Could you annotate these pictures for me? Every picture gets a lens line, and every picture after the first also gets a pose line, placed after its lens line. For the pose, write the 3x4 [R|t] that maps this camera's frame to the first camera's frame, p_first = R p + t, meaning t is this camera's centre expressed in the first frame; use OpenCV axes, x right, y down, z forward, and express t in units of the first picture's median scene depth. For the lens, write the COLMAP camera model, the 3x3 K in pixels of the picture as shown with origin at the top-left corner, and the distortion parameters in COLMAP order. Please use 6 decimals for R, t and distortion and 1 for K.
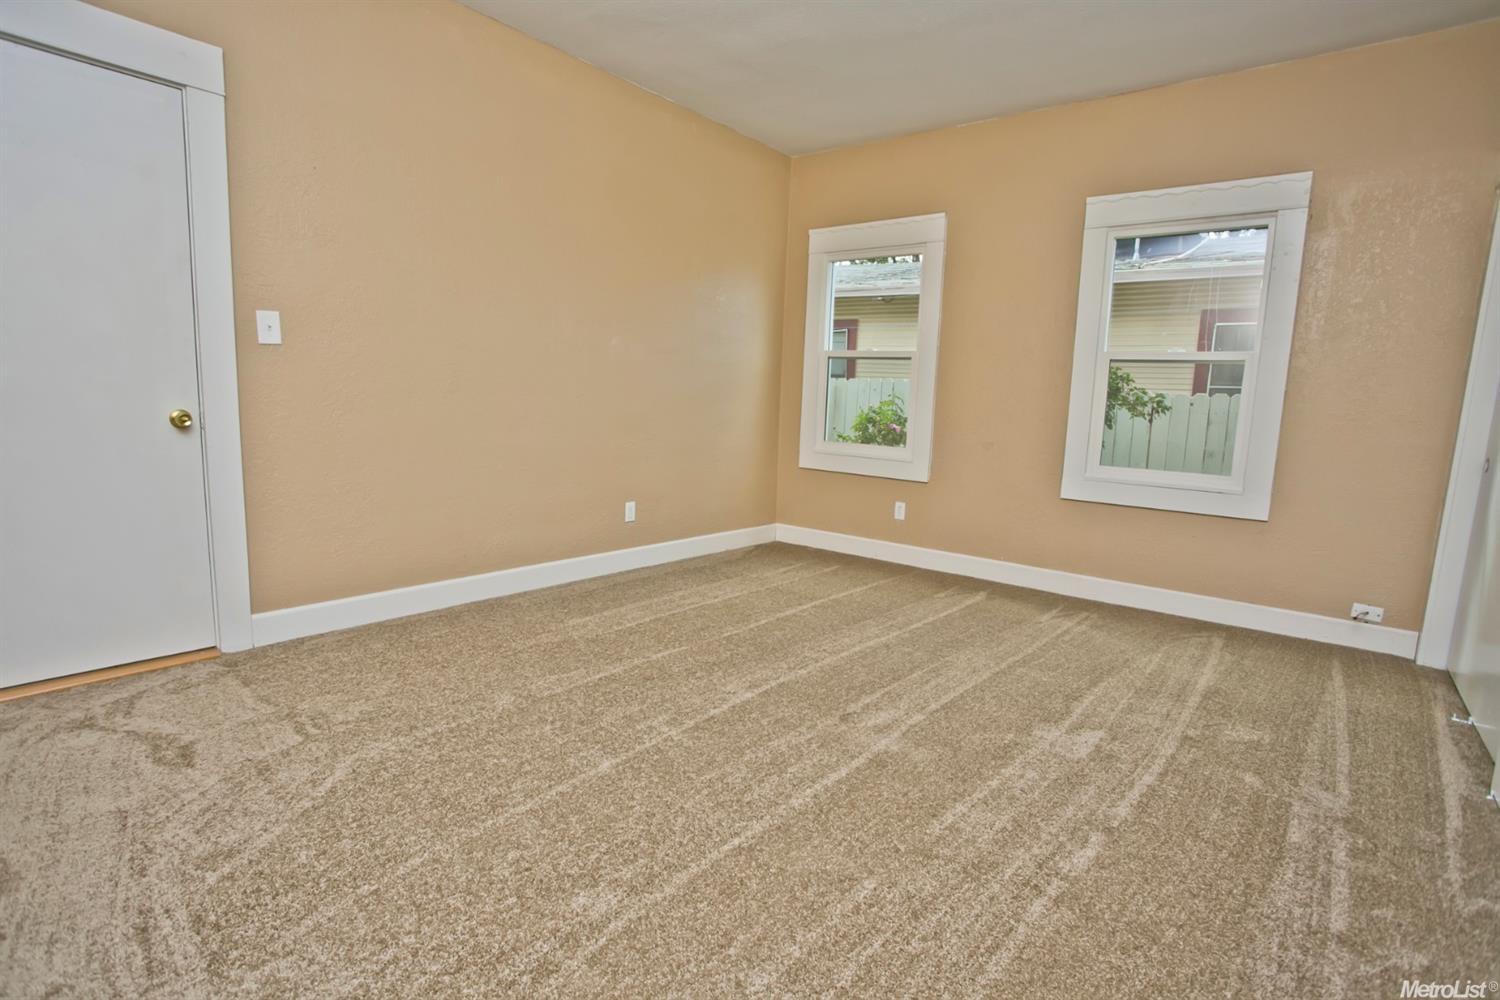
lens RADIAL K [[721.6, 0, 740.1], [0, 721.6, 499.4], [0, 0, 1]] dist [-0.067470, 0.026644]
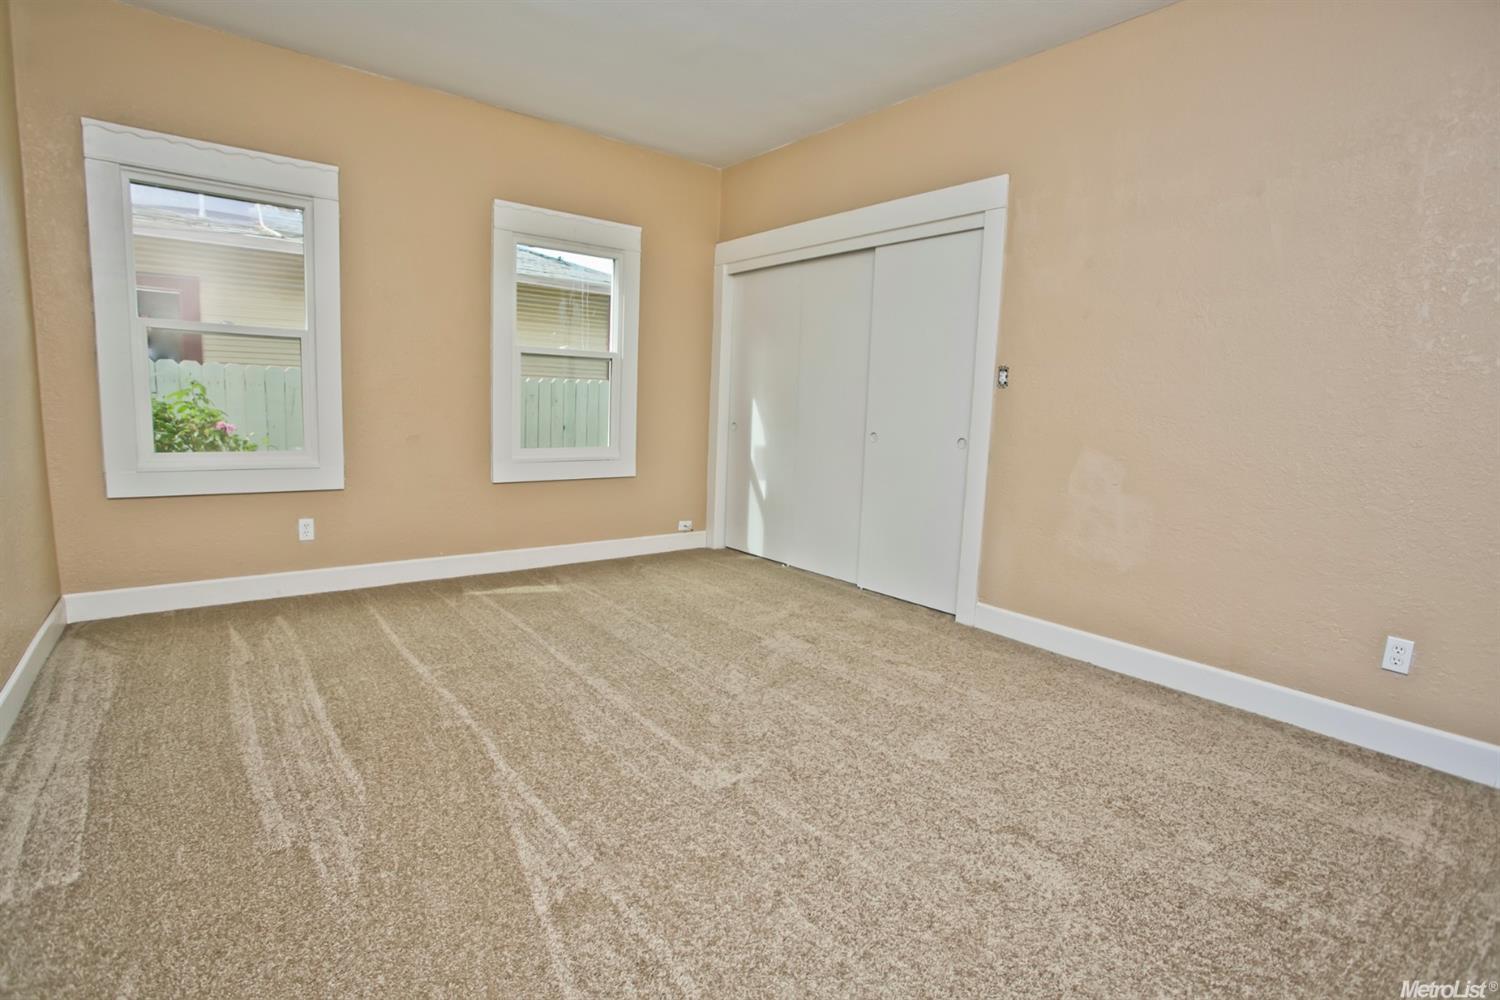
lens RADIAL K [[721.6, 0, 740.1], [0, 721.6, 499.4], [0, 0, 1]] dist [-0.067470, 0.026644]
pose [[0.223040, -0.158861, 0.961778, -0.516734], [0.113547, 0.984149, 0.136225, -0.084924], [-0.968174, 0.078824, 0.237543, 0.419121]]
